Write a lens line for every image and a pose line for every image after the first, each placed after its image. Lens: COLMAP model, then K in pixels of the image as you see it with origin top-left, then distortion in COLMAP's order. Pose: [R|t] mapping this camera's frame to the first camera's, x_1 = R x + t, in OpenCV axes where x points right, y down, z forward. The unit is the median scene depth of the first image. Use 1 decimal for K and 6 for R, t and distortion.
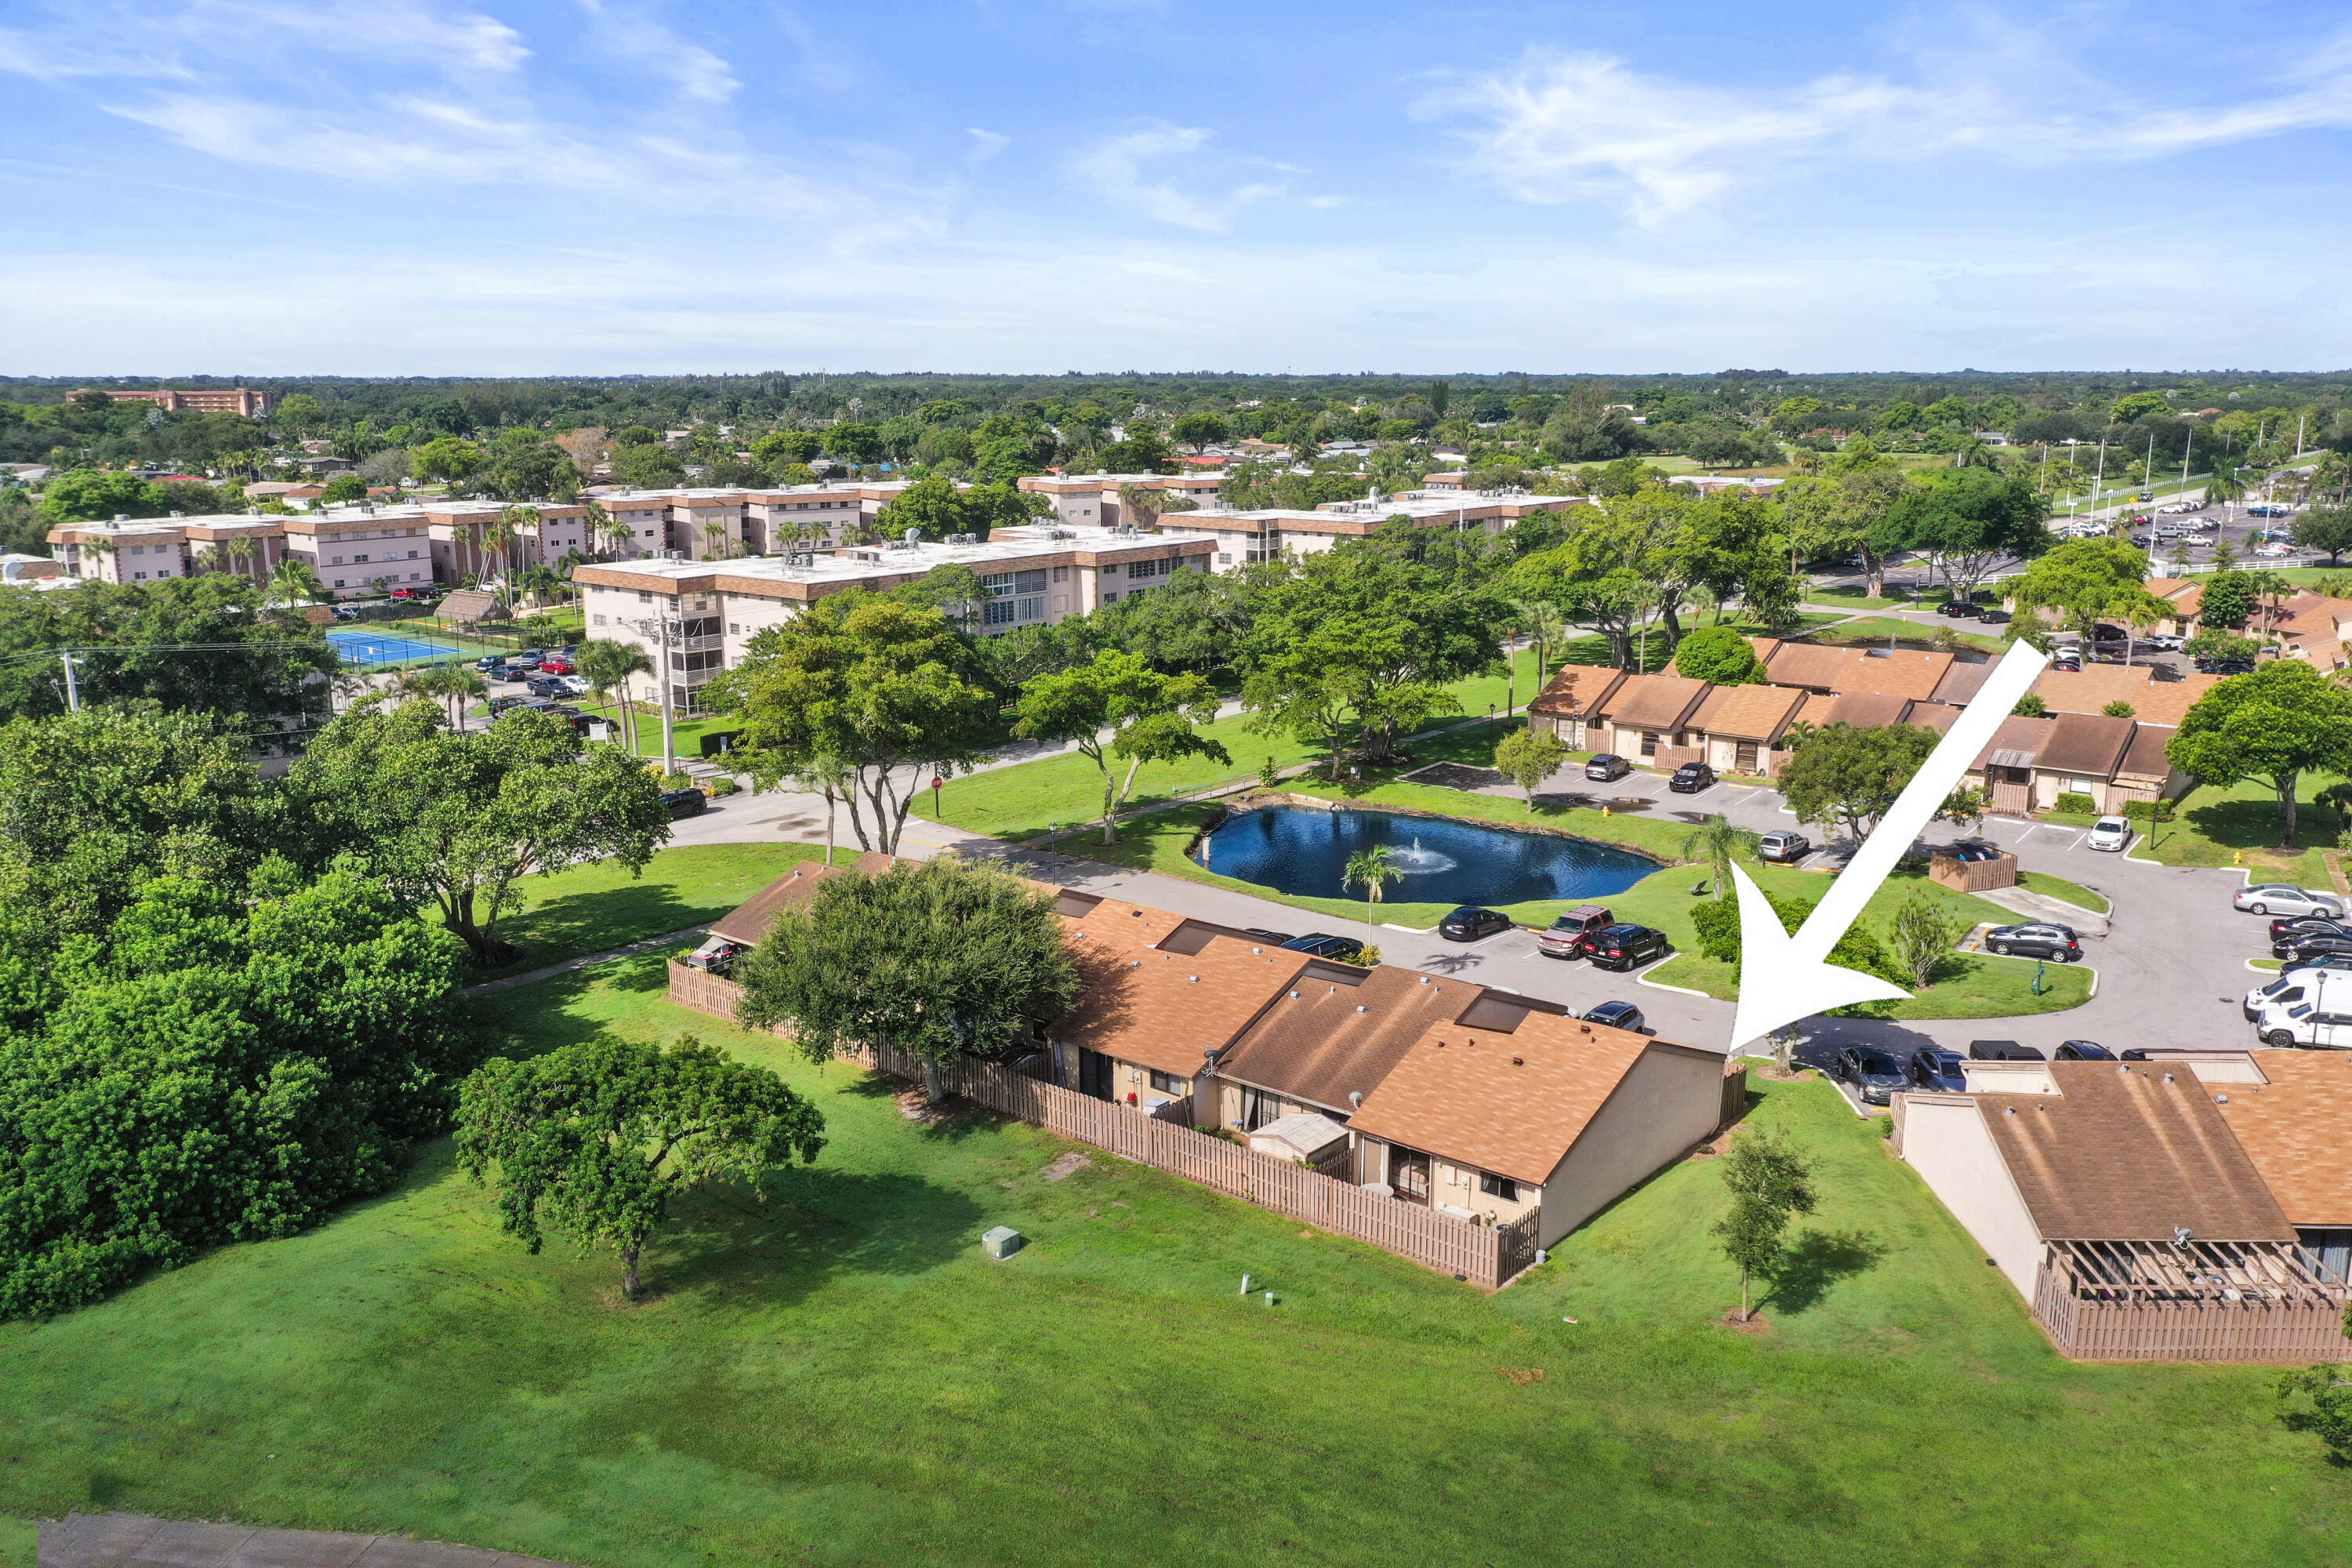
lens RADIAL K [[1887.5, 0, 1176.0], [0, 1887.5, 784.0], [0, 0, 1]] dist [-0.014450, -0.002190]
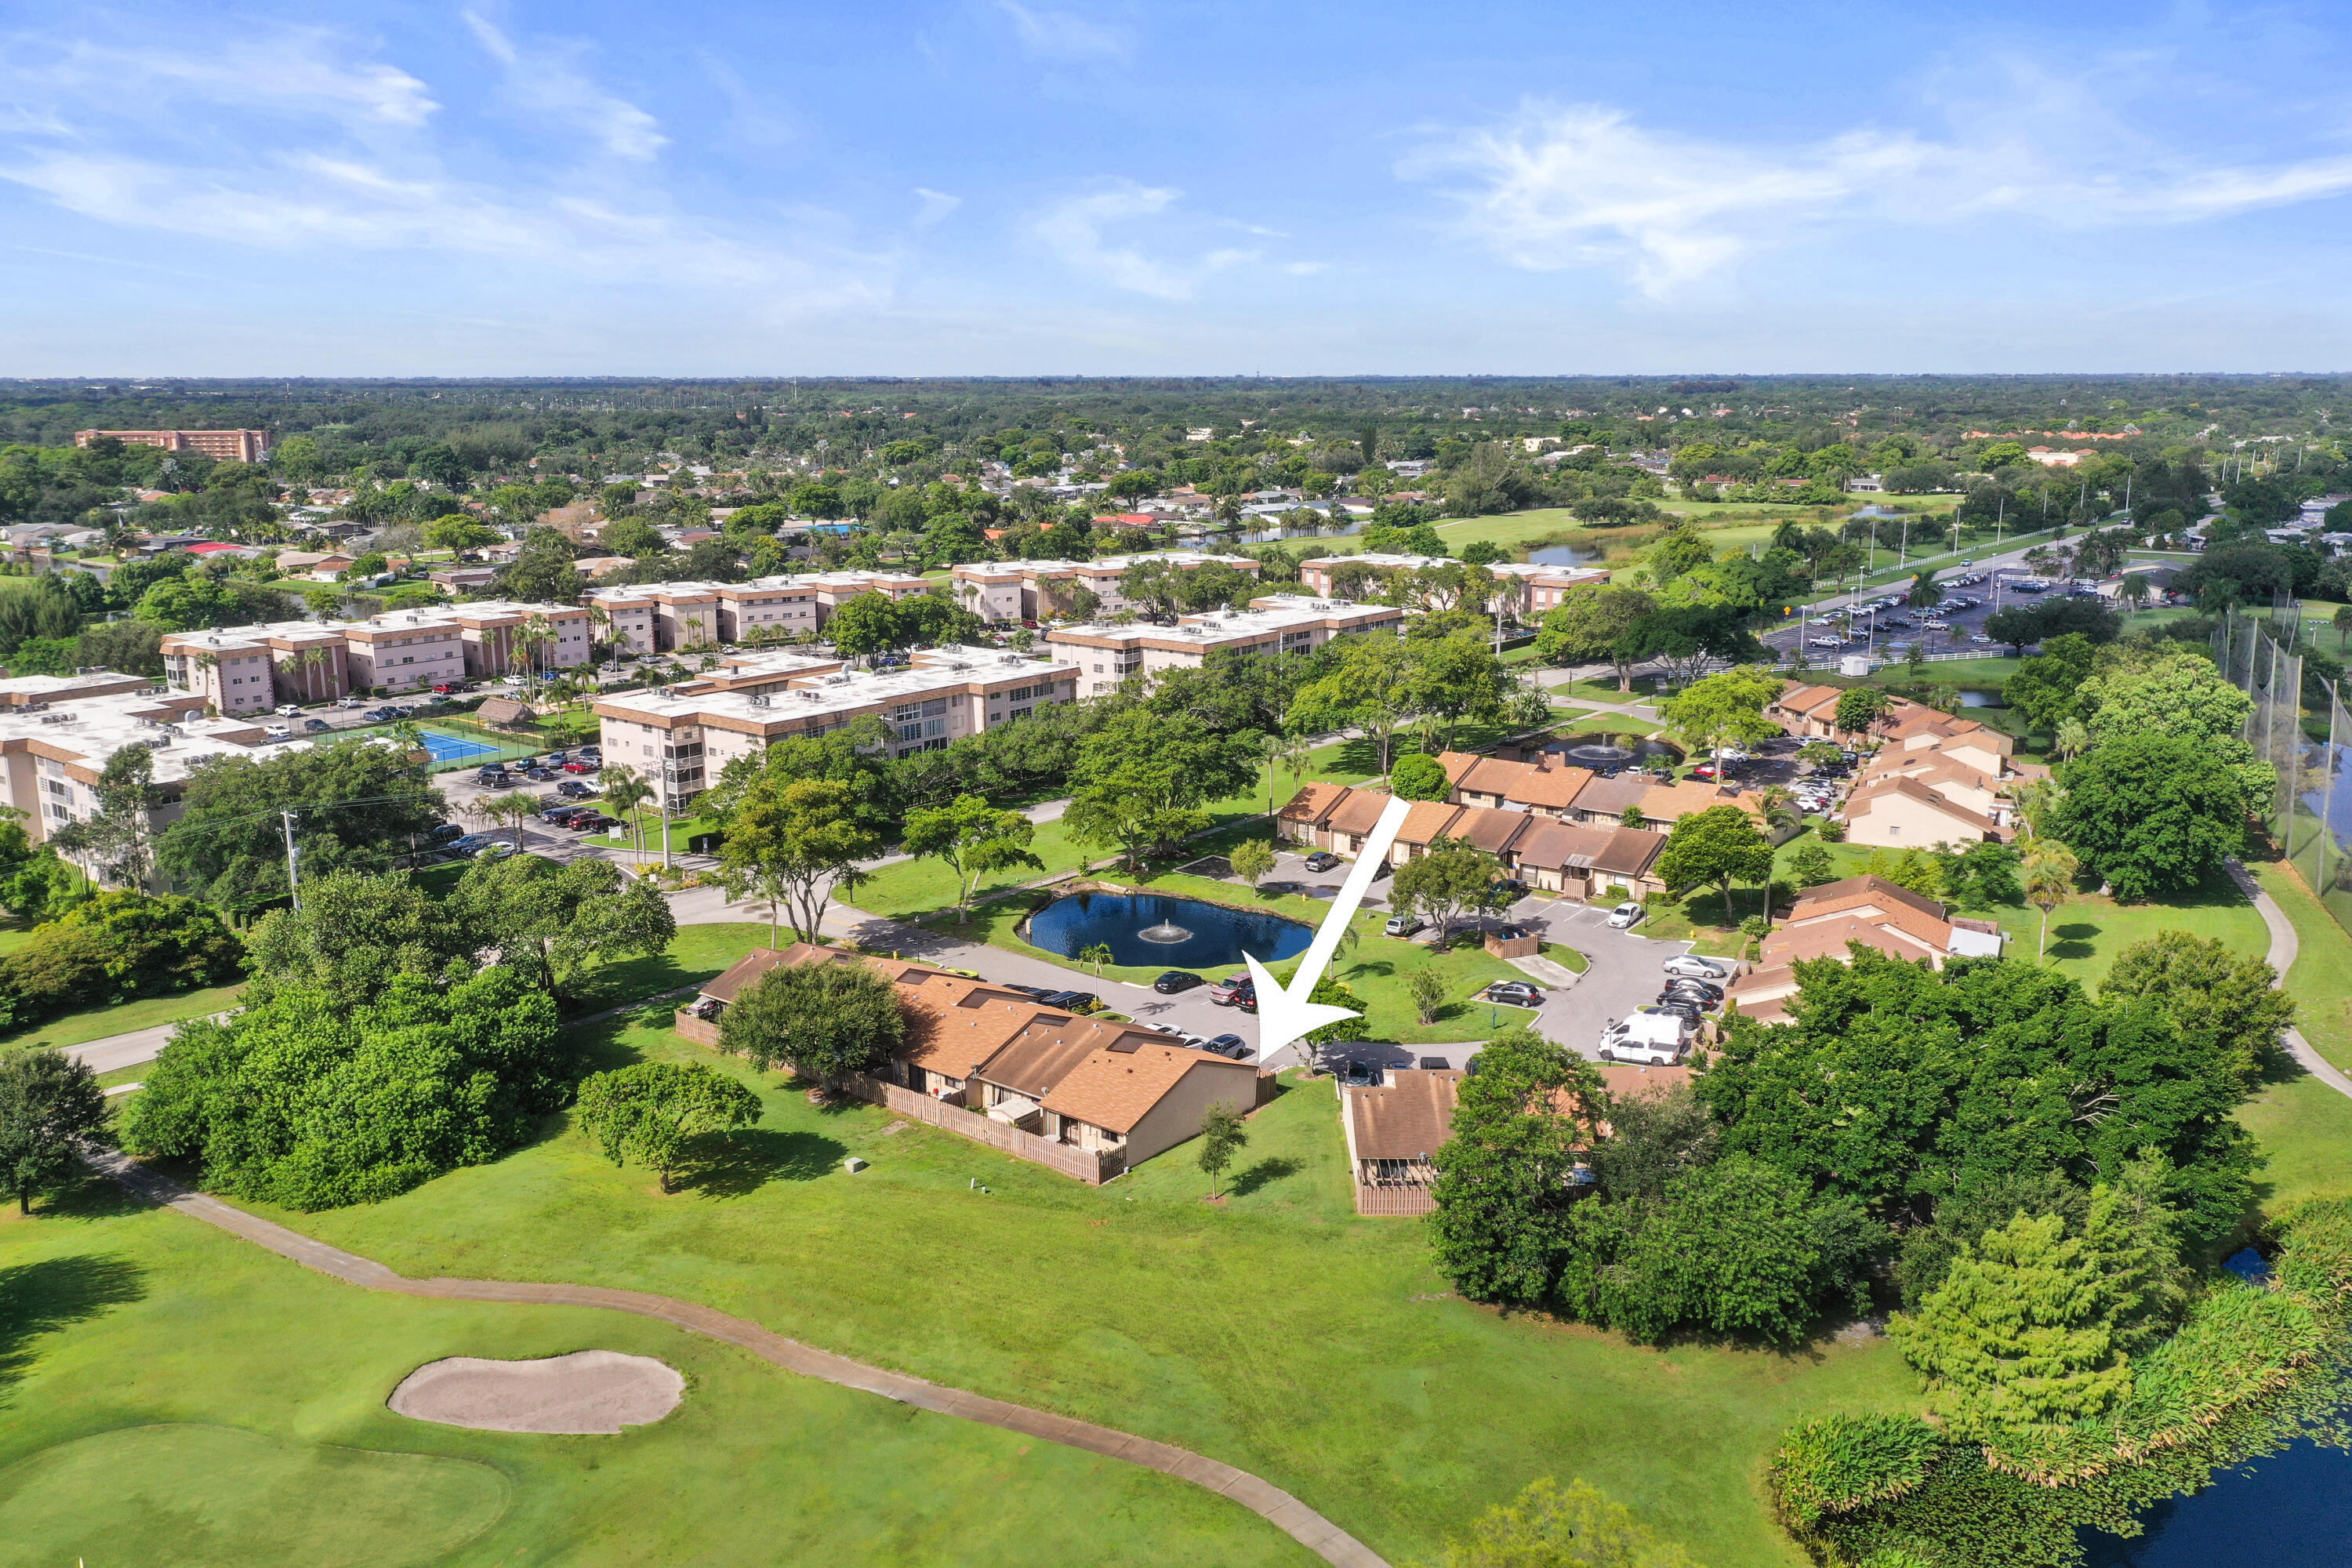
lens RADIAL K [[1887.5, 0, 1176.0], [0, 1887.5, 784.0], [0, 0, 1]] dist [-0.014450, -0.002190]
pose [[0.999913, -0.001974, 0.013006, 0.132214], [0.001957, 0.999997, 0.001341, -0.093600], [-0.013009, -0.001315, 0.999915, -0.583940]]
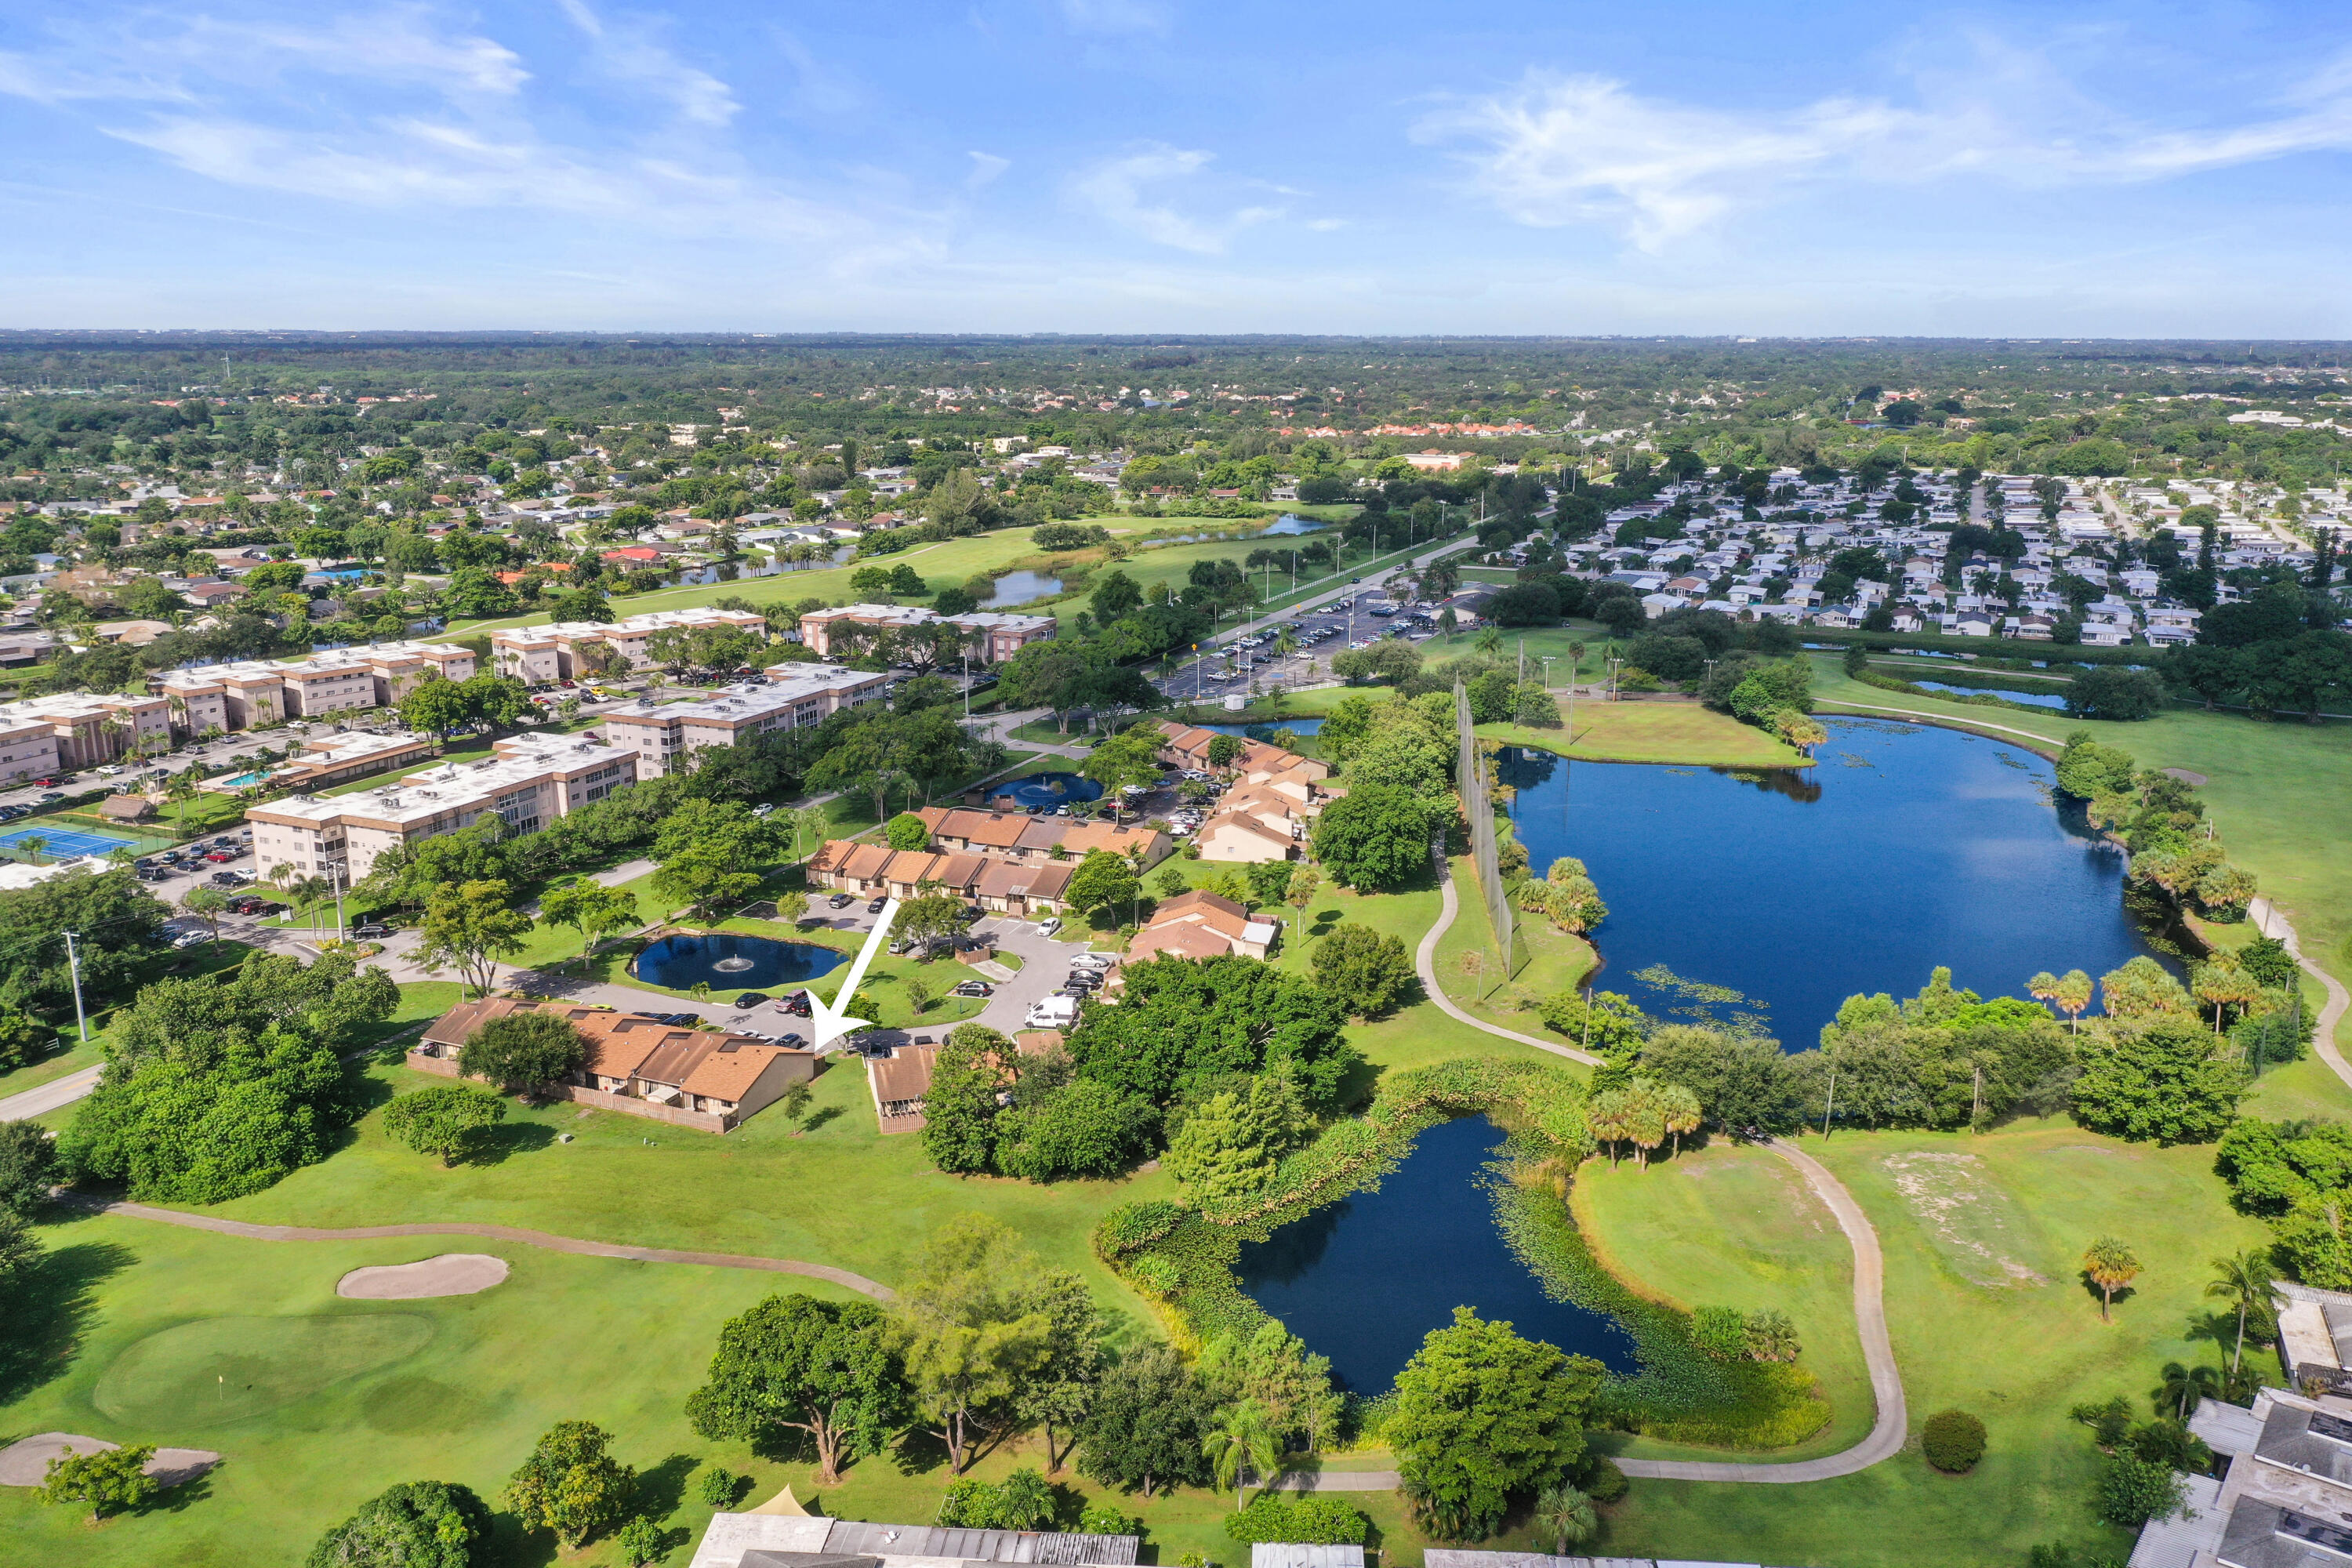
lens RADIAL K [[1879.6, 0, 1180.3], [0, 1879.6, 811.8], [0, 0, 1]] dist [-0.000245, 0.000202]
pose [[0.959649, -0.064278, 0.273757, 0.041927], [0.053342, 0.997459, 0.047215, -0.240758], [-0.276097, -0.030707, 0.960639, -1.394267]]
